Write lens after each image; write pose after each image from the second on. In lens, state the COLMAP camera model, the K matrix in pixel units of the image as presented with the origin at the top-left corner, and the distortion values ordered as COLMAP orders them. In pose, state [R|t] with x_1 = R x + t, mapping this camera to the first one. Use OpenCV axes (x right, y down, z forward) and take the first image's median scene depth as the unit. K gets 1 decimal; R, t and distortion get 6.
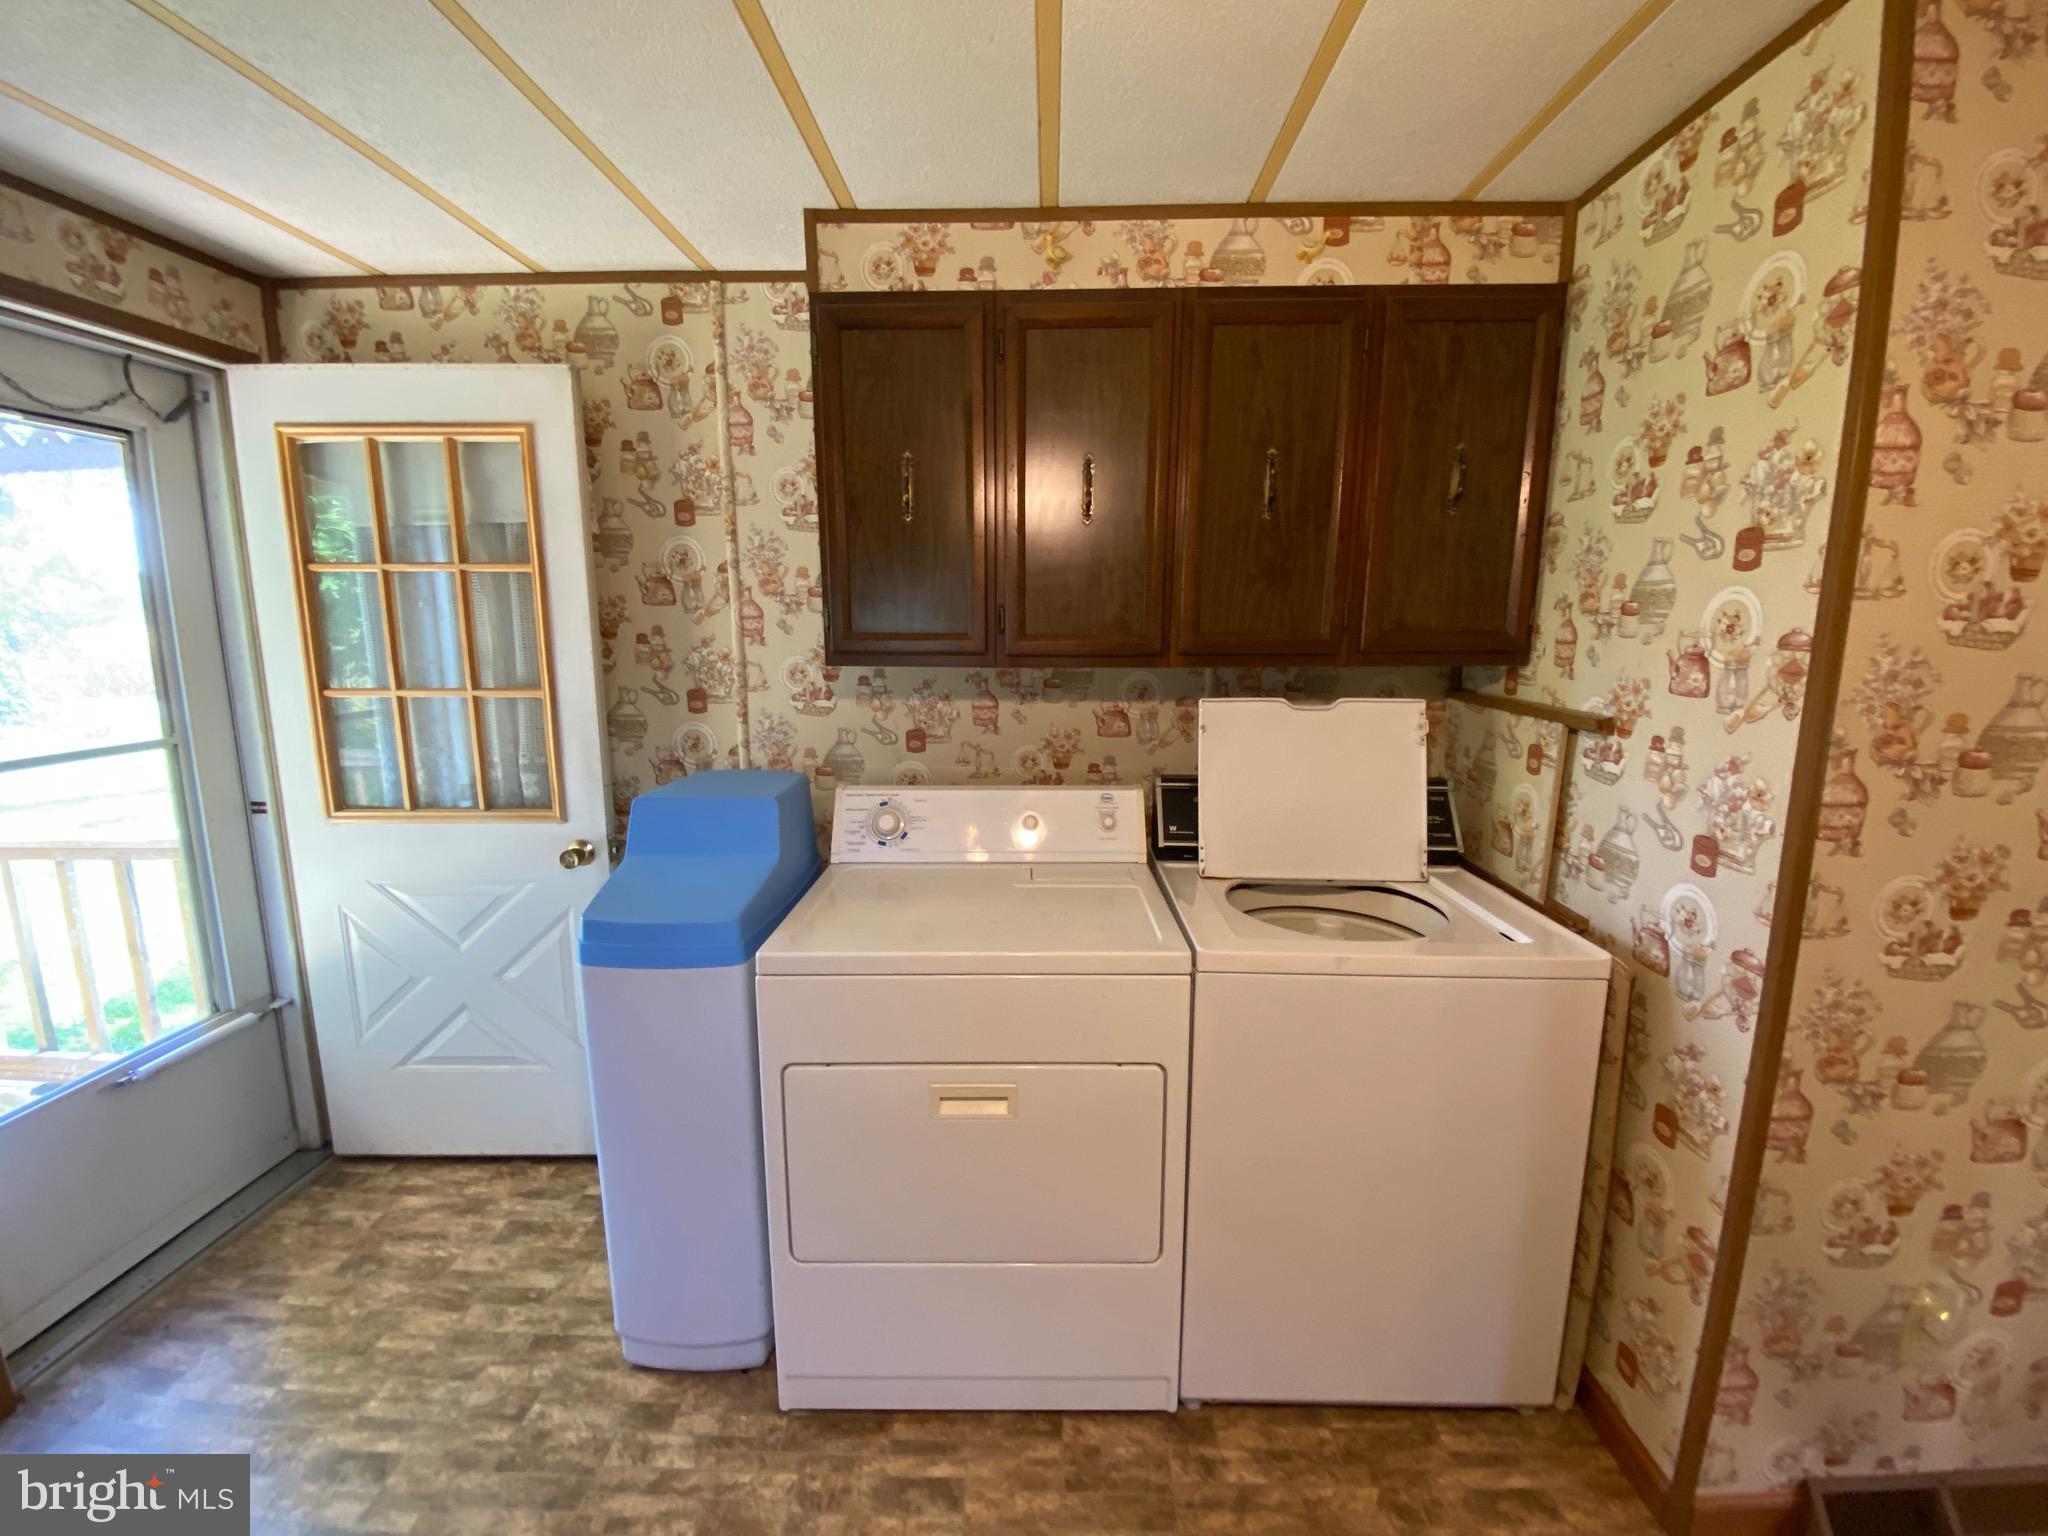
lens RADIAL K [[839.3, 0, 999.8], [0, 839.3, 773.8], [0, 0, 1]] dist [0.023615, -0.020074]
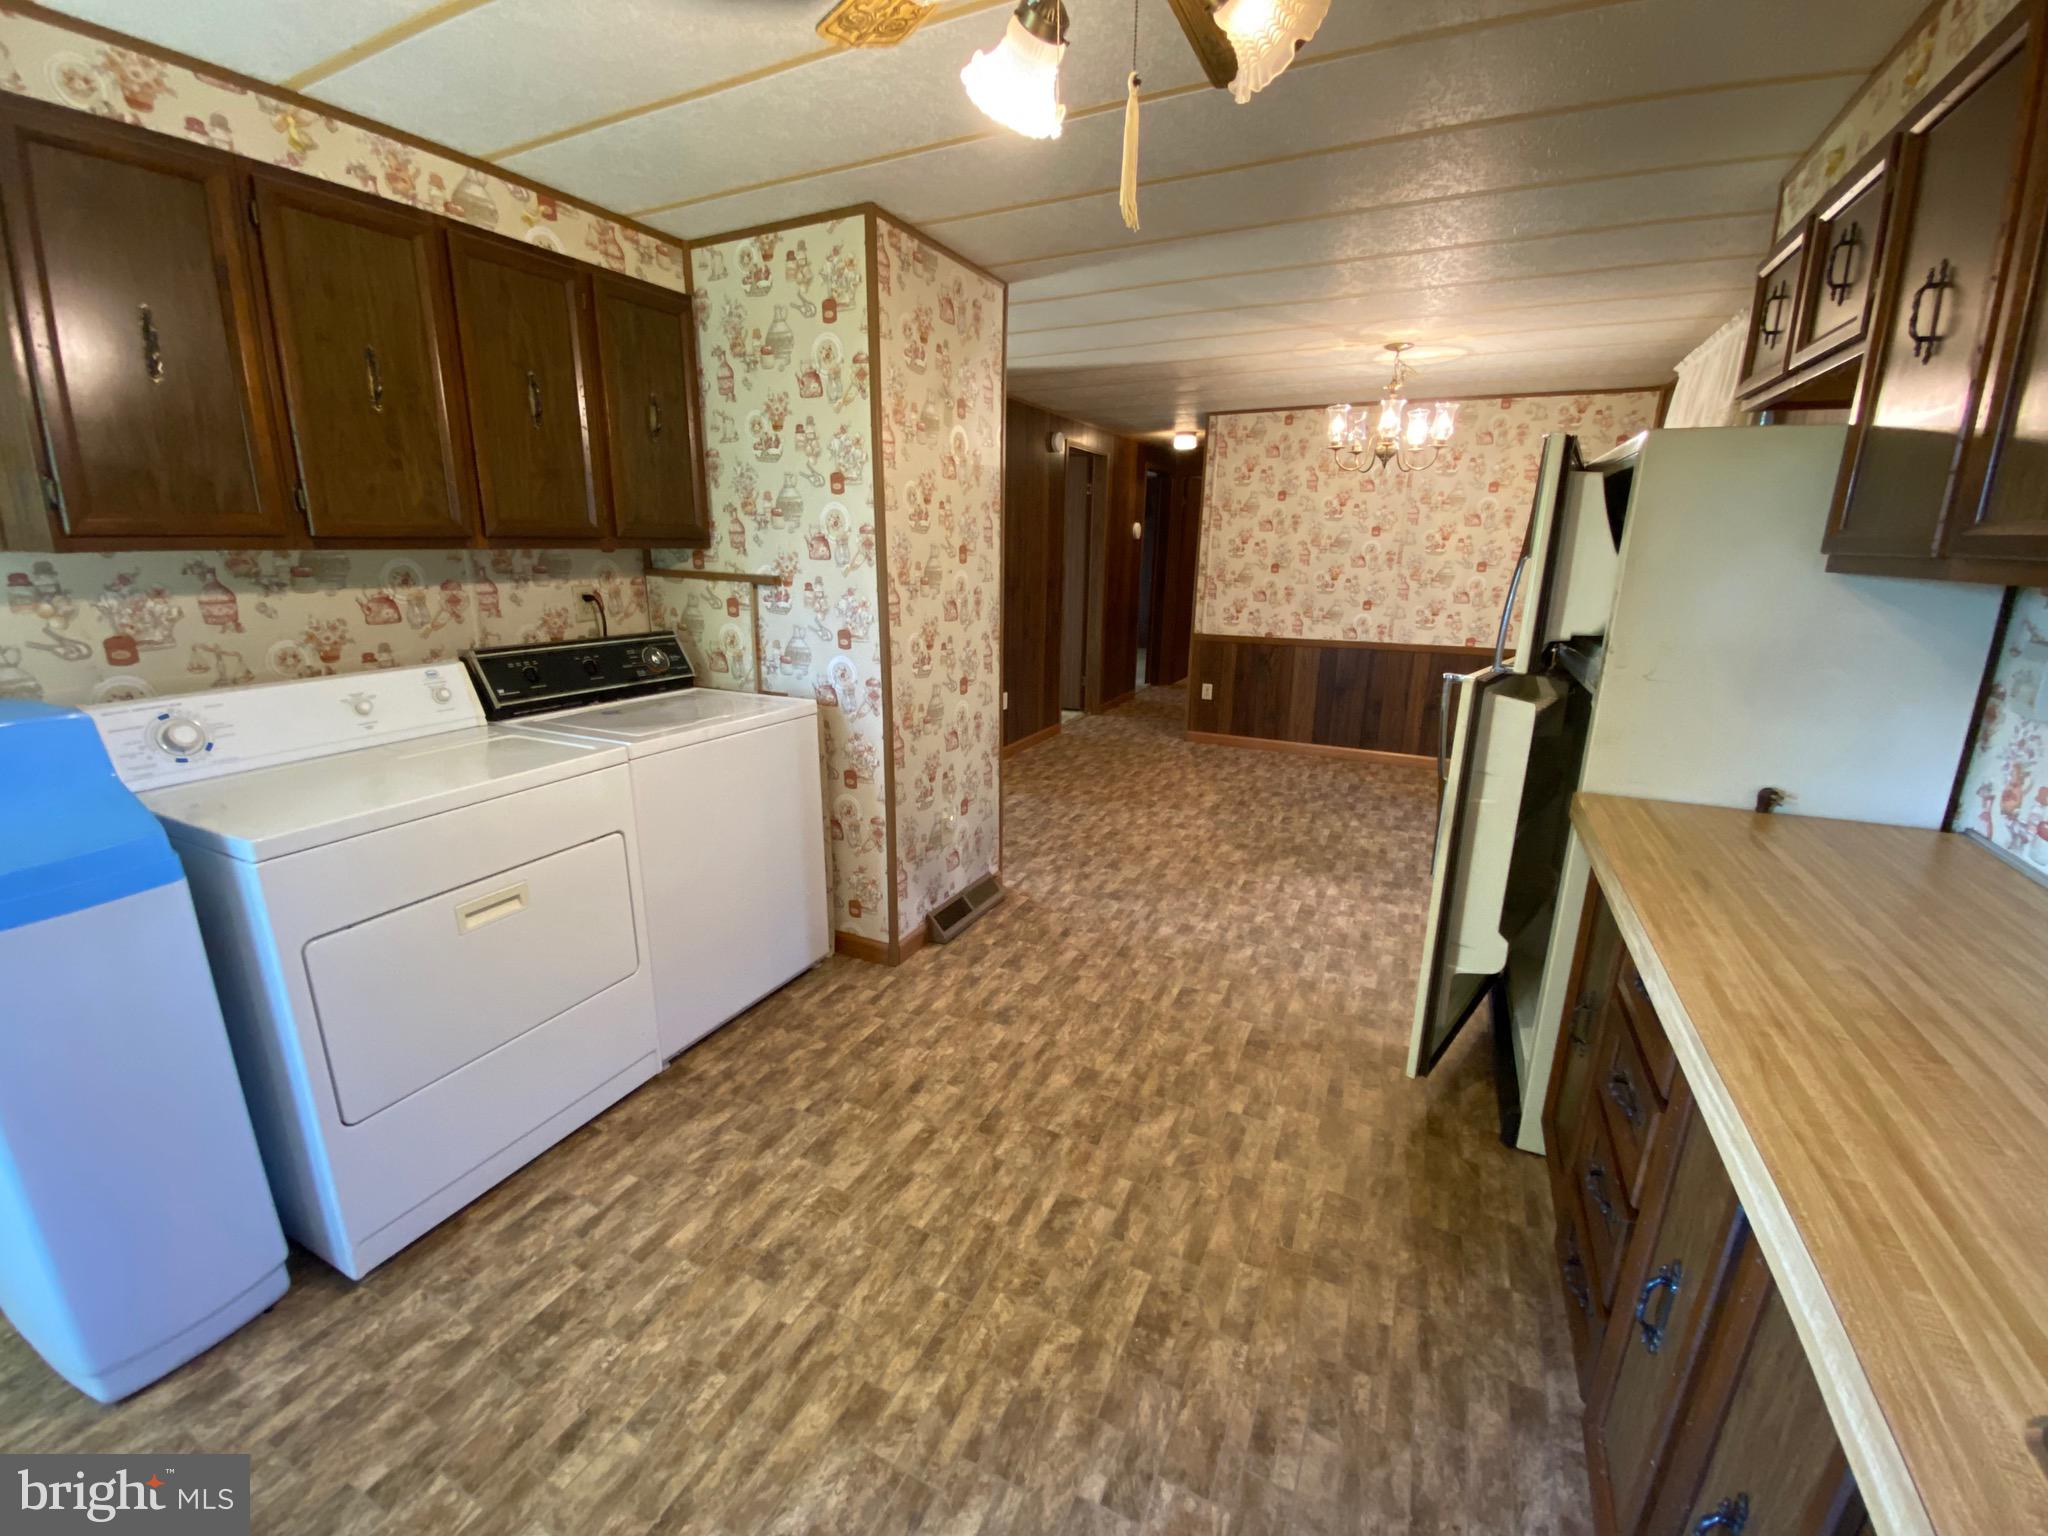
lens RADIAL K [[839.3, 0, 999.8], [0, 839.3, 773.8], [0, 0, 1]] dist [0.023615, -0.020074]
pose [[0.445620, -0.233359, 0.864272, -0.632735], [0.144429, 0.971521, 0.187849, 0.066640], [-0.883495, 0.041117, 0.466633, -0.197230]]
